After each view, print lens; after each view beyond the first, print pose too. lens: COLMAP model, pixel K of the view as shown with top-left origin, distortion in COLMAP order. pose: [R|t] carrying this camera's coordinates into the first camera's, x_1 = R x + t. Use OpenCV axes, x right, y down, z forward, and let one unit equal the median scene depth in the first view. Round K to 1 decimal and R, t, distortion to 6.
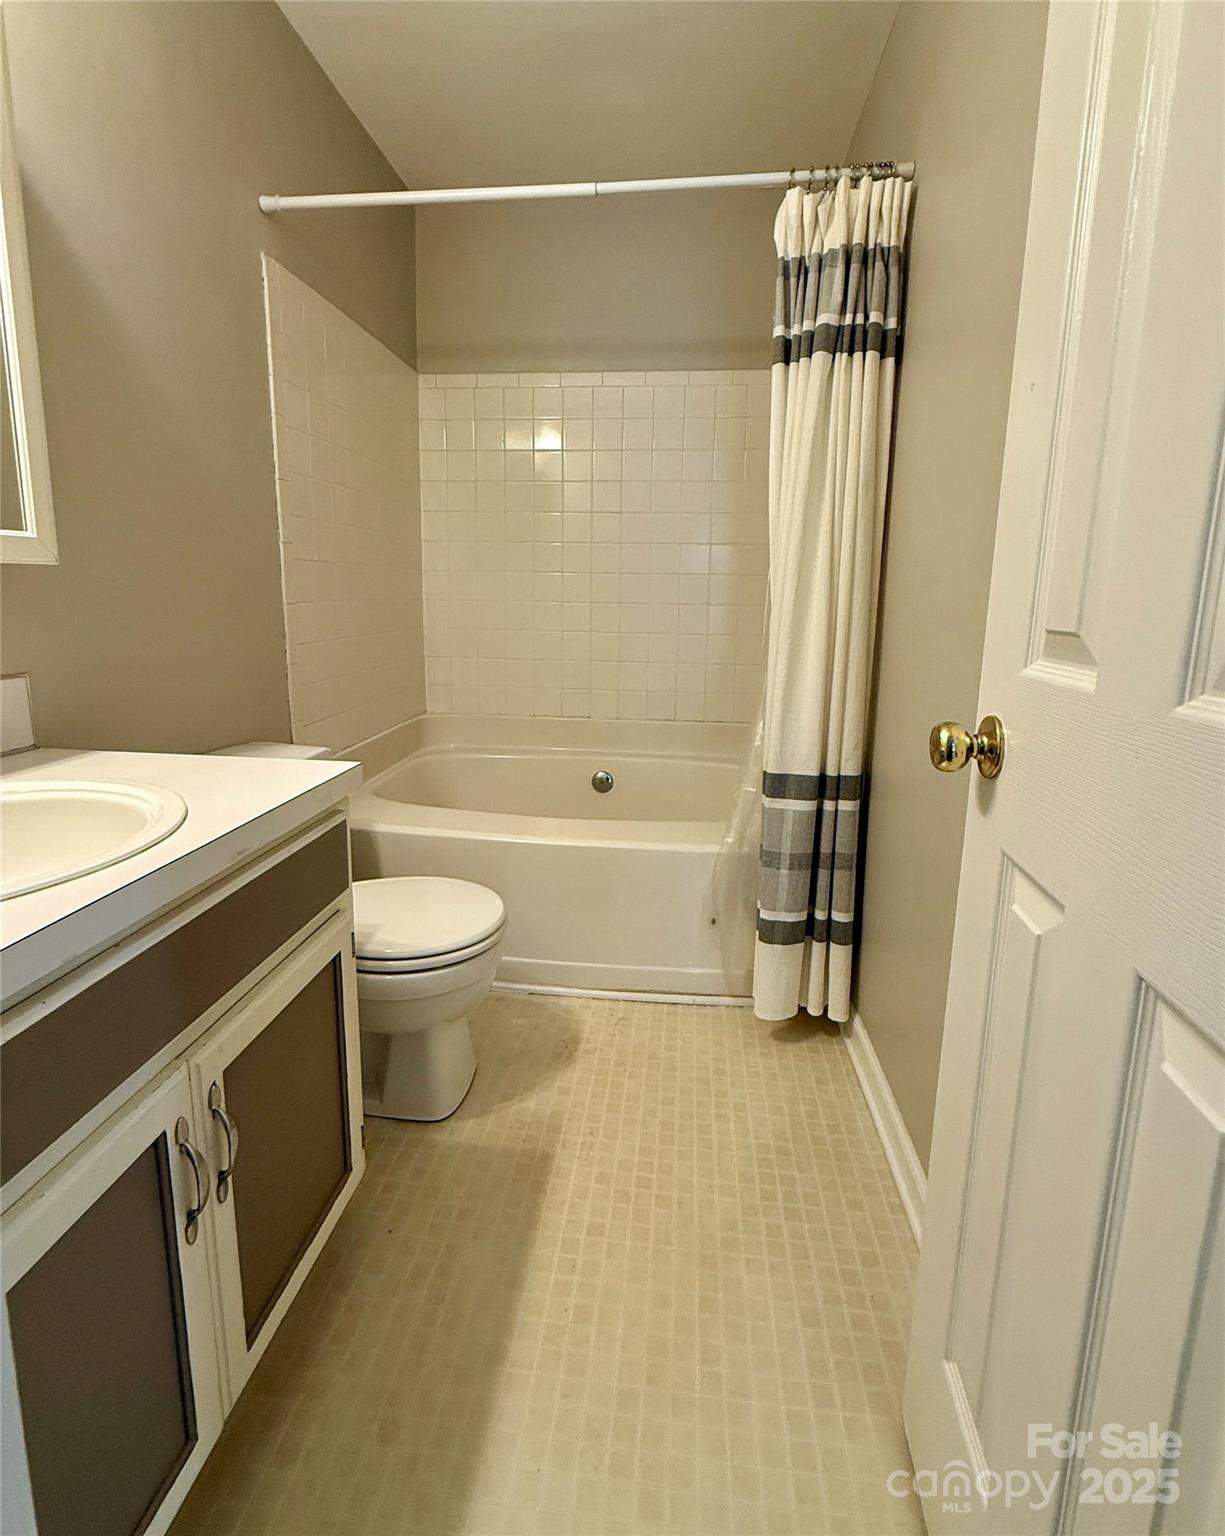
lens RADIAL K [[753.3, 0, 612.5], [0, 753.3, 768.0], [0, 0, 1]] dist [-0.022244, -0.000178]
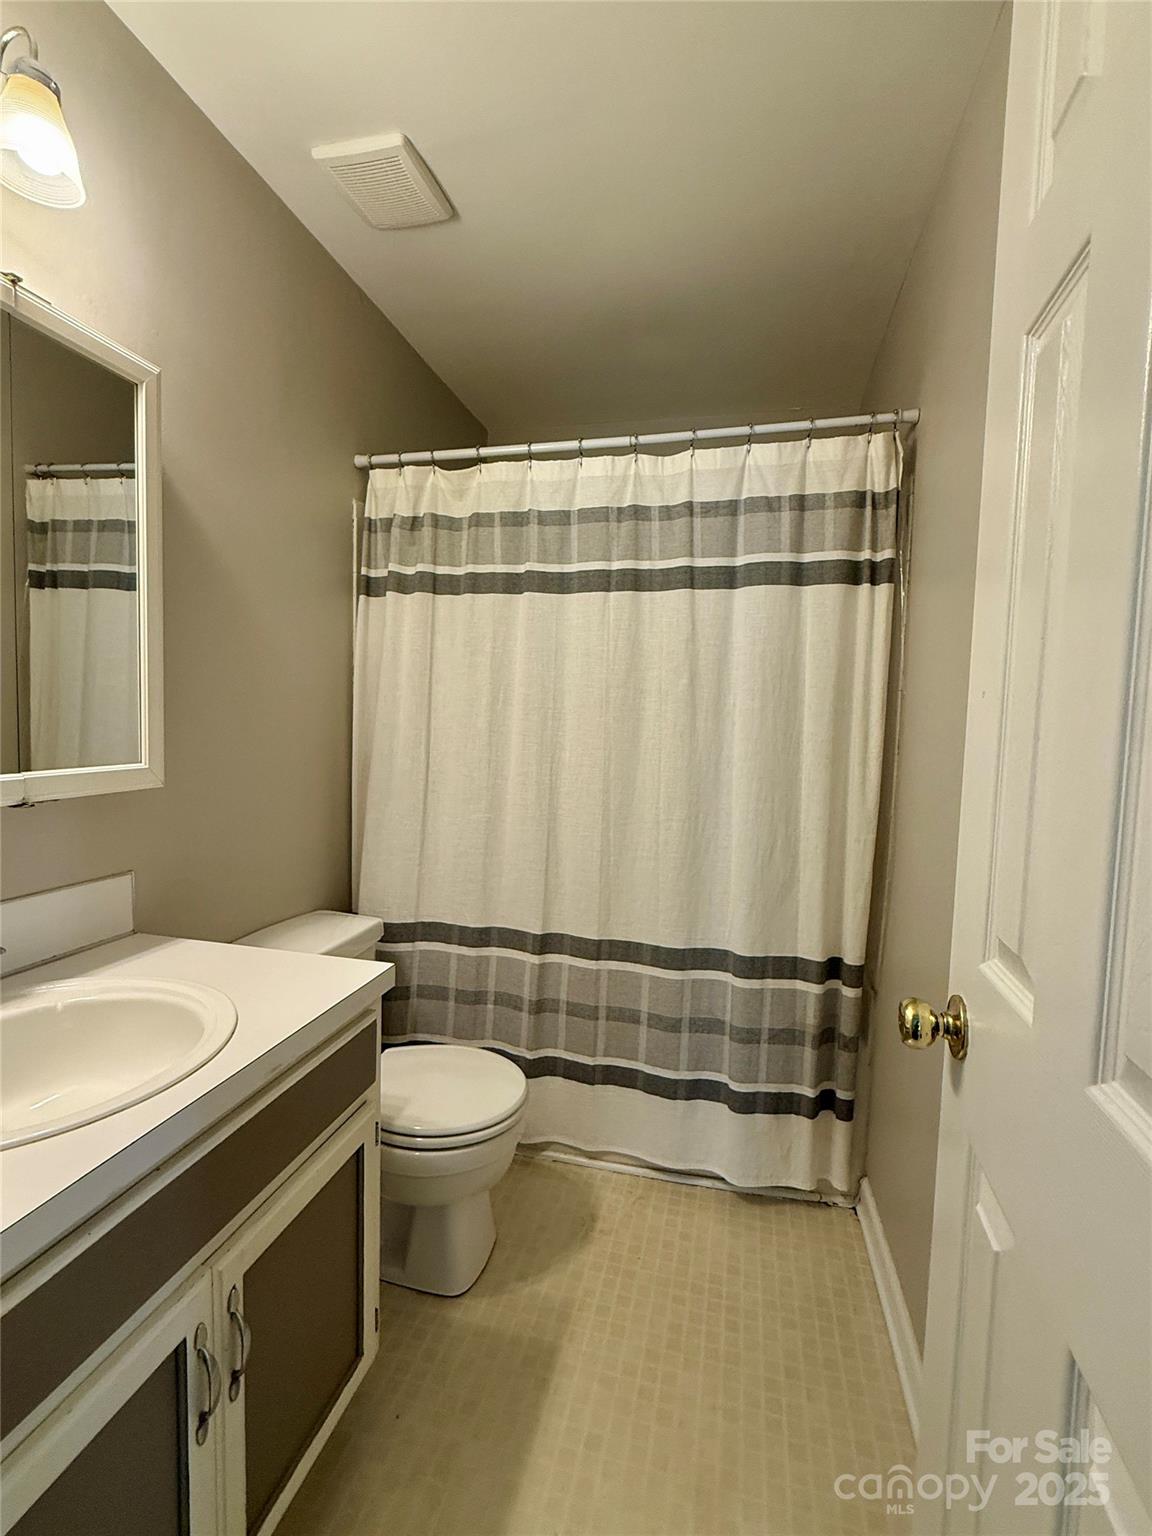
lens RADIAL K [[716.0, 0, 576.0], [0, 716.0, 768.0], [0, 0, 1]] dist [-0.021866, -0.000338]
pose [[0.988826, 0.006127, -0.148946, 0.098214], [-0.025197, 0.991649, -0.126482, -0.177857], [0.146927, 0.128821, 0.980723, -0.049177]]
